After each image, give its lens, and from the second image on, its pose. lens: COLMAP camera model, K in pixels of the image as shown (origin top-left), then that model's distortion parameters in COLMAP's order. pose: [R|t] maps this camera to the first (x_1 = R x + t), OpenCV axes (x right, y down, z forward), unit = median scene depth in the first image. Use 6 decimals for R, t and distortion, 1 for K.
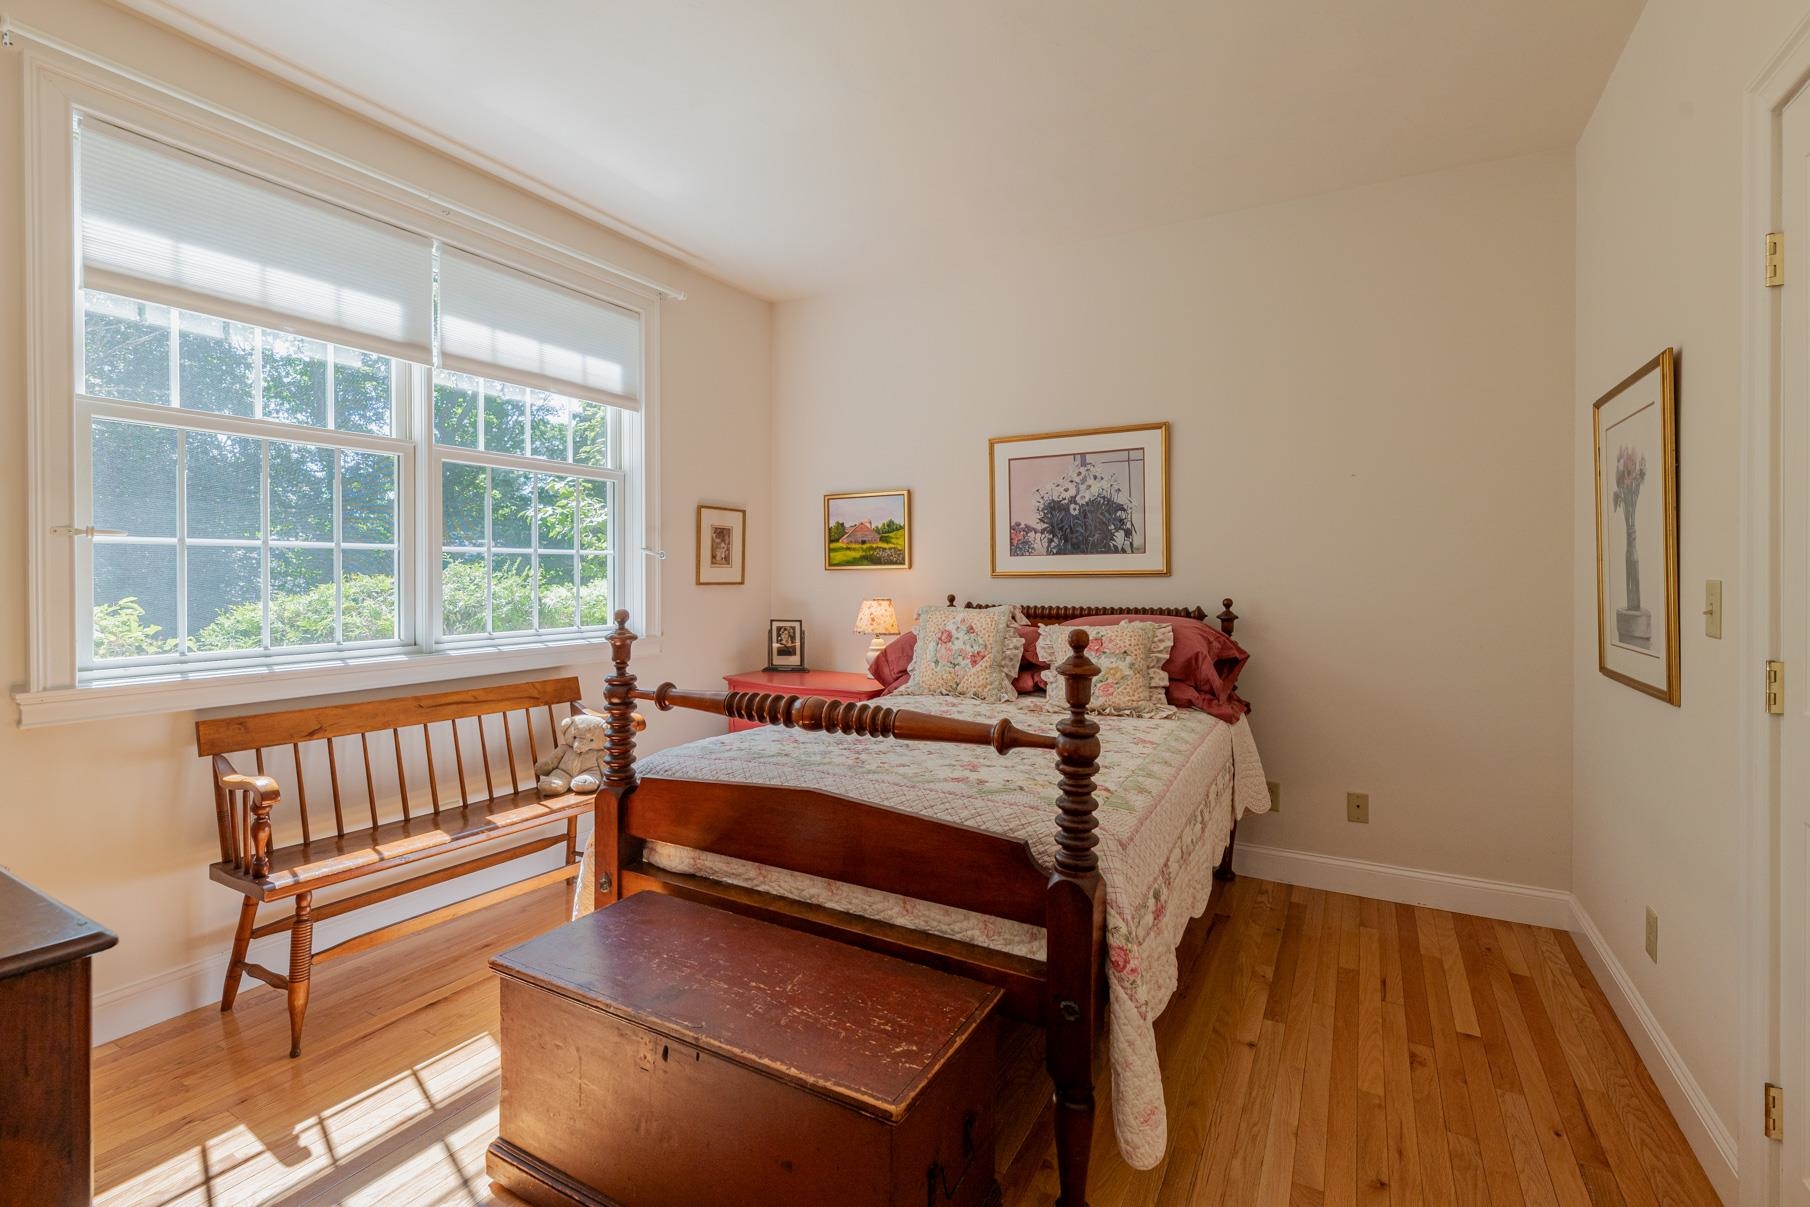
lens RADIAL K [[810.0, 0, 903.0], [0, 810.0, 589.3], [0, 0, 1]] dist [-0.001593, -0.000027]
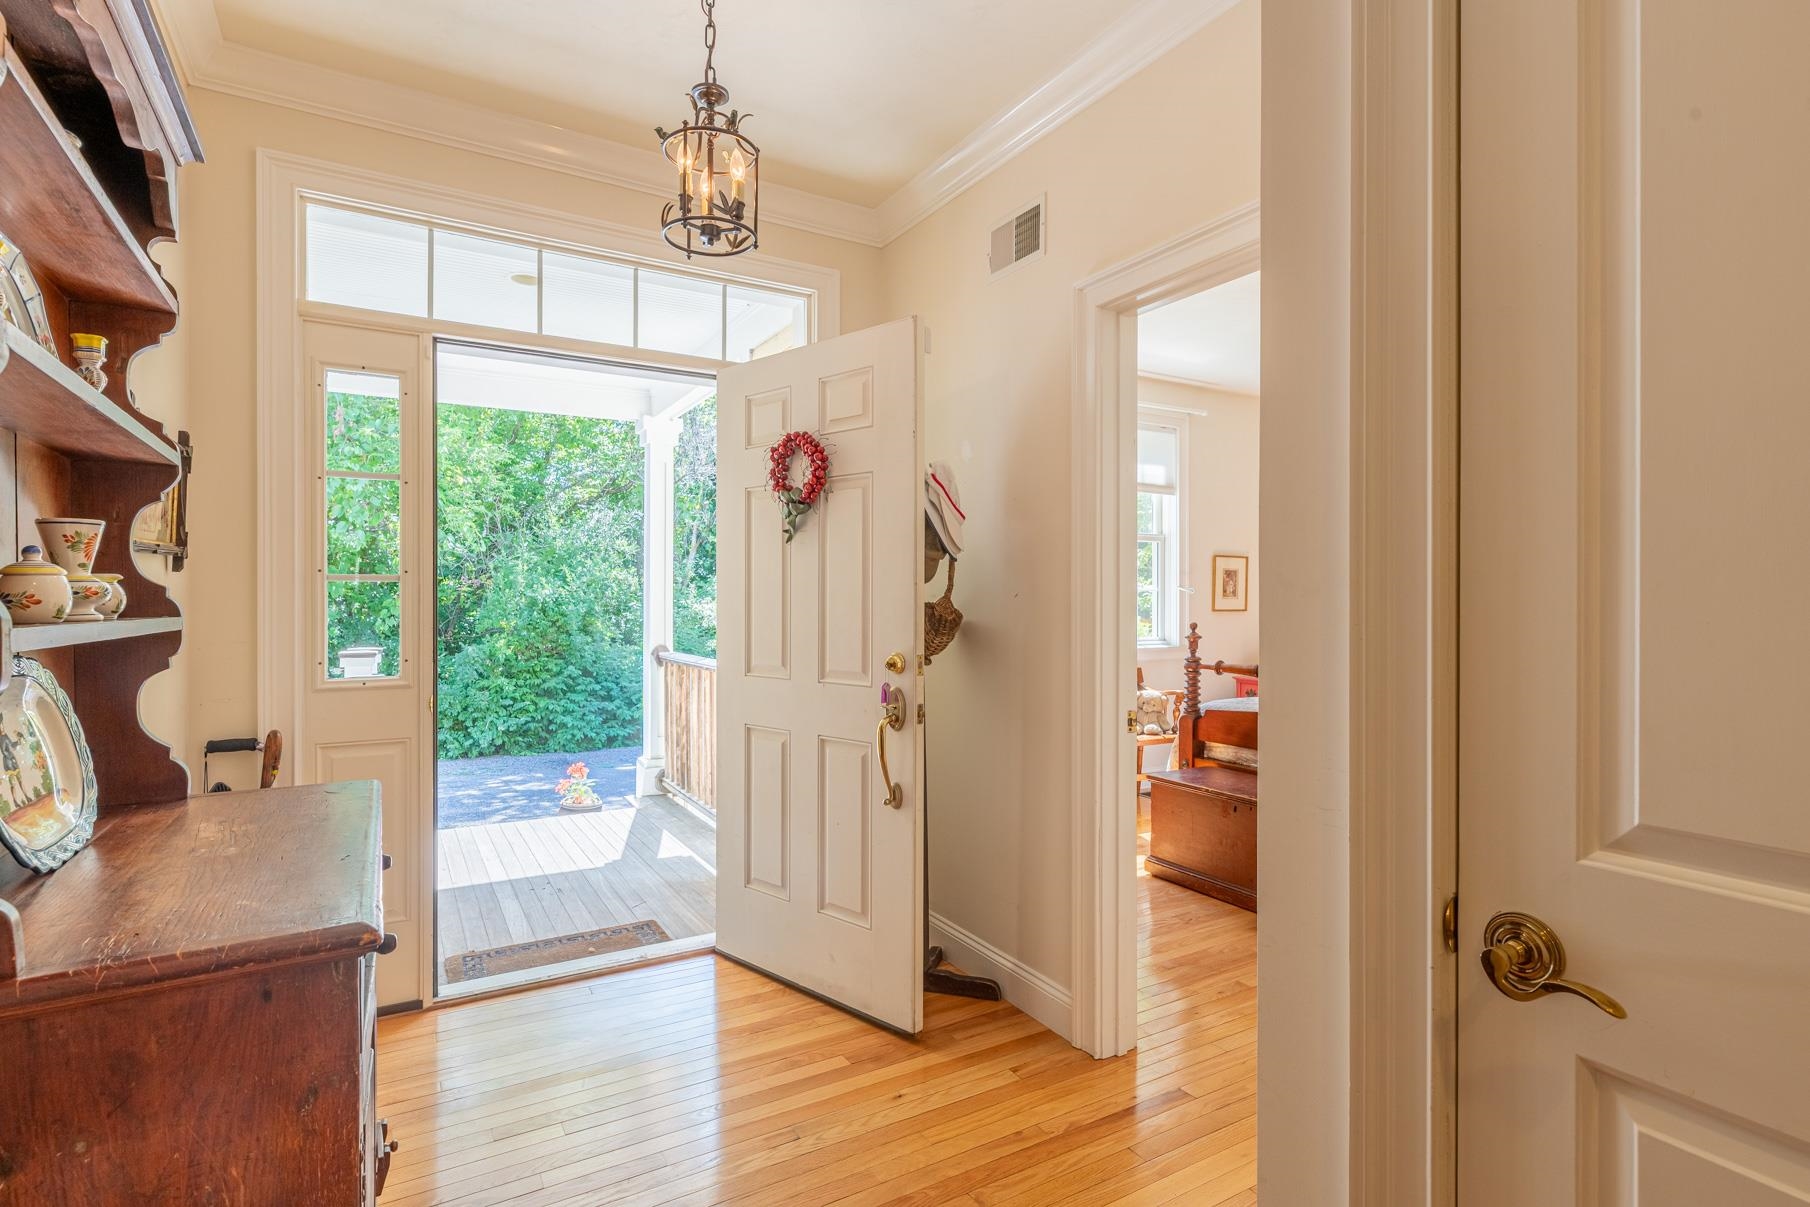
lens RADIAL K [[898.9, 0, 901.5], [0, 898.9, 612.0], [0, 0, 1]] dist [0.004624, 0.000141]
pose [[0.866358, 0.004034, -0.499406, 0.096056], [-0.007842, 0.999954, -0.005528, 0.014686], [0.499361, 0.008706, 0.866350, -0.989909]]
